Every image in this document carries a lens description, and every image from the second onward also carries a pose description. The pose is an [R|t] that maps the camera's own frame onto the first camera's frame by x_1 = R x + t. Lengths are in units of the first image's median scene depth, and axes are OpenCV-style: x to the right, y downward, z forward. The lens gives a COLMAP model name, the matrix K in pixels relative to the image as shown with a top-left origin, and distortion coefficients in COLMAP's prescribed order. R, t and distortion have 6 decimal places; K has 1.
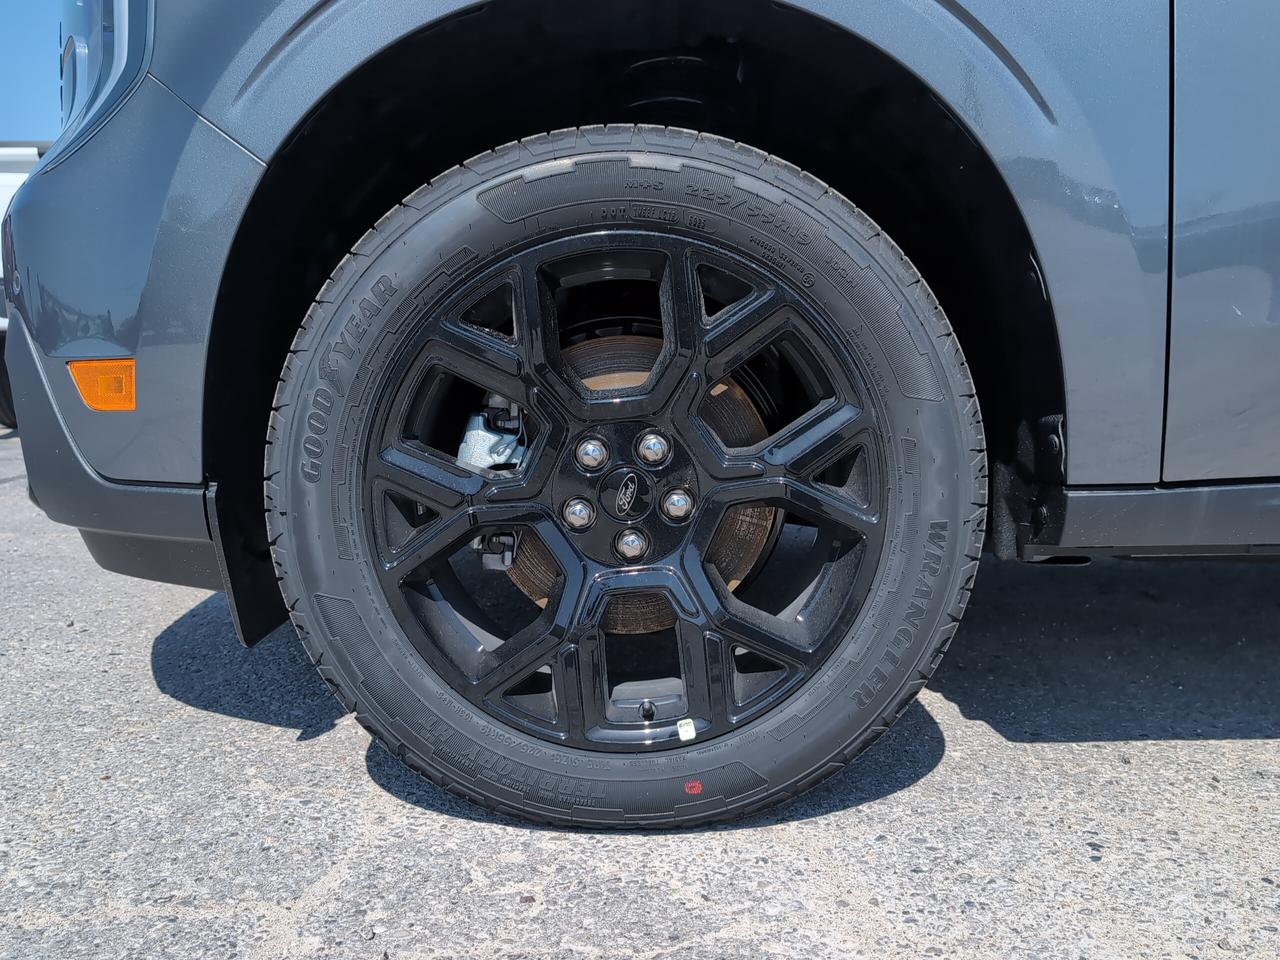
lens RADIAL K [[1091.3, 0, 646.2], [0, 1091.3, 479.3], [0, 0, 1]] dist [0.021212, -0.025289]
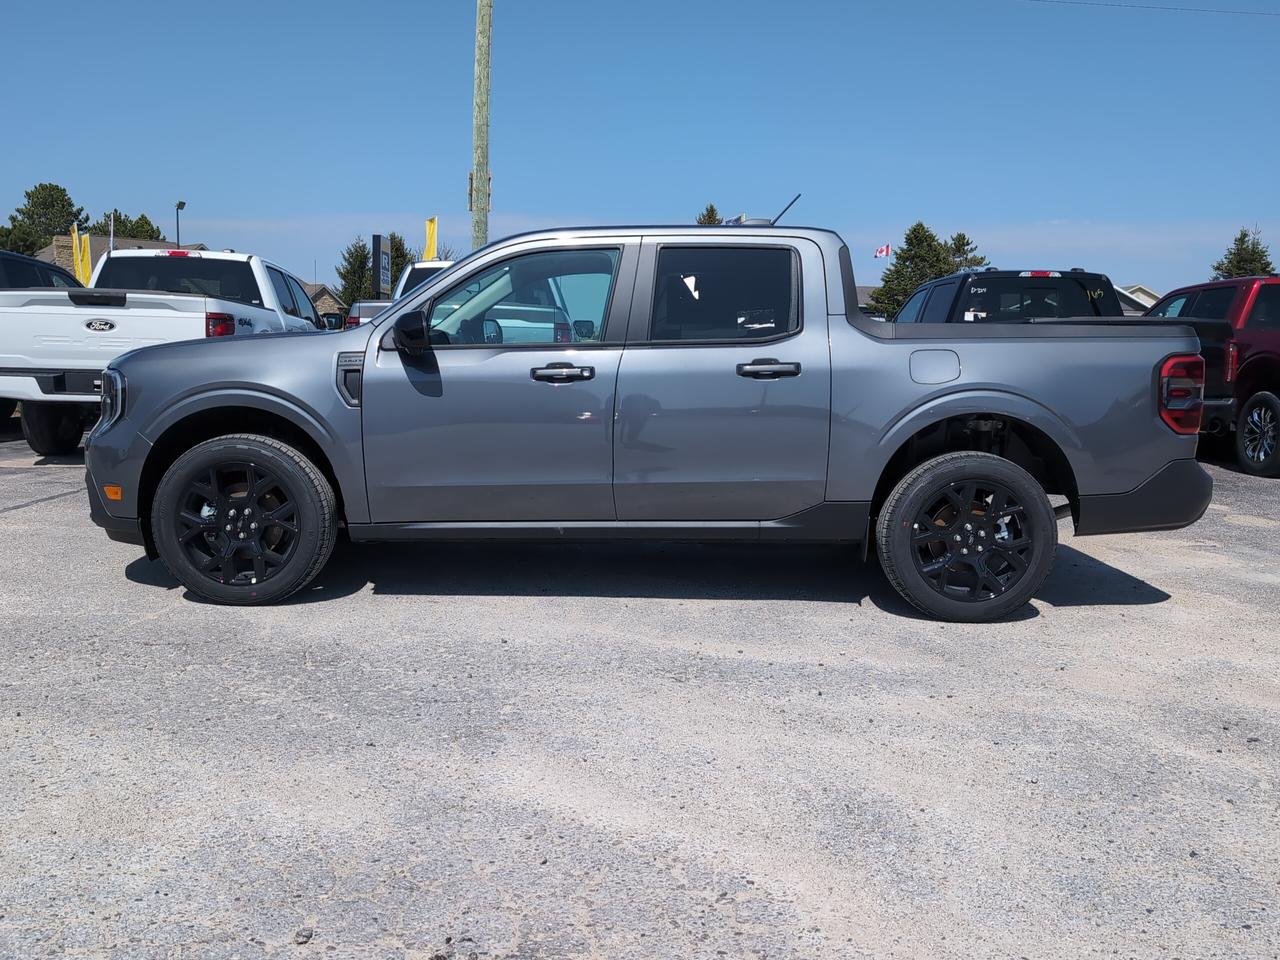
lens RADIAL K [[1091.3, 0, 634.9], [0, 1091.3, 484.7], [0, 0, 1]] dist [0.021212, -0.025289]
pose [[0.999815, 0.018964, 0.003195, 1.445230], [-0.018990, 0.999783, 0.008540, -0.193706], [-0.003032, -0.008599, 0.999958, -3.106588]]
